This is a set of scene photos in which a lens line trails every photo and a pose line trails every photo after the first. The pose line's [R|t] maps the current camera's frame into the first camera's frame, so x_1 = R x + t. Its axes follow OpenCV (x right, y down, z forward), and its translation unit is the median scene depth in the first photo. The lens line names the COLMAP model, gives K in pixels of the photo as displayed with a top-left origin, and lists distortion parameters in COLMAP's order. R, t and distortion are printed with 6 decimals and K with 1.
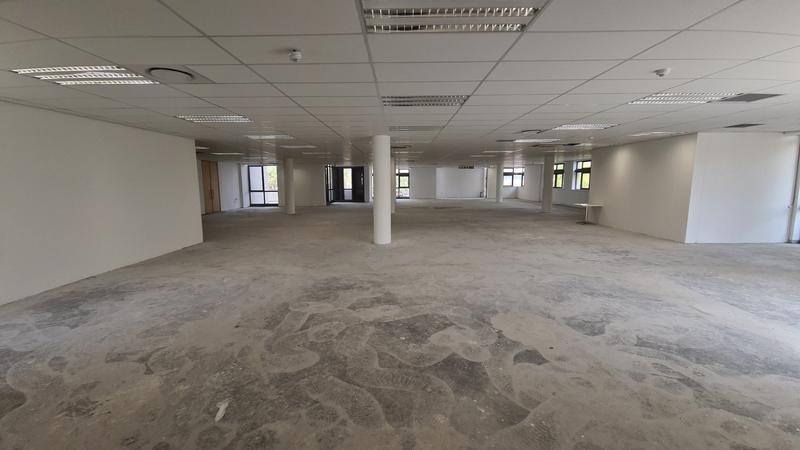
lens RADIAL K [[322.3, 0, 394.0], [0, 322.3, 224.0], [0, 0, 1]] dist [0.010743, -0.008175]
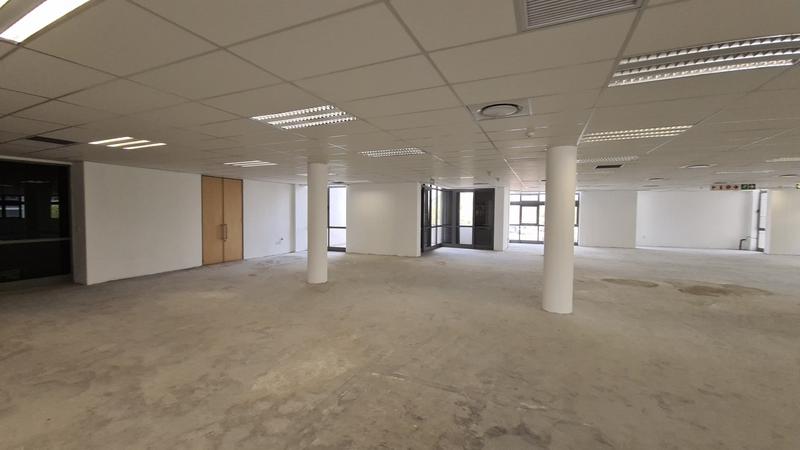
lens RADIAL K [[322.3, 0, 395.6], [0, 322.3, 222.7], [0, 0, 1]] dist [0.010743, -0.008175]
pose [[0.909157, 0.027410, -0.415551, -0.012485], [-0.068911, 0.993978, -0.085203, -0.055157], [0.410713, 0.106099, 0.905570, 0.403040]]
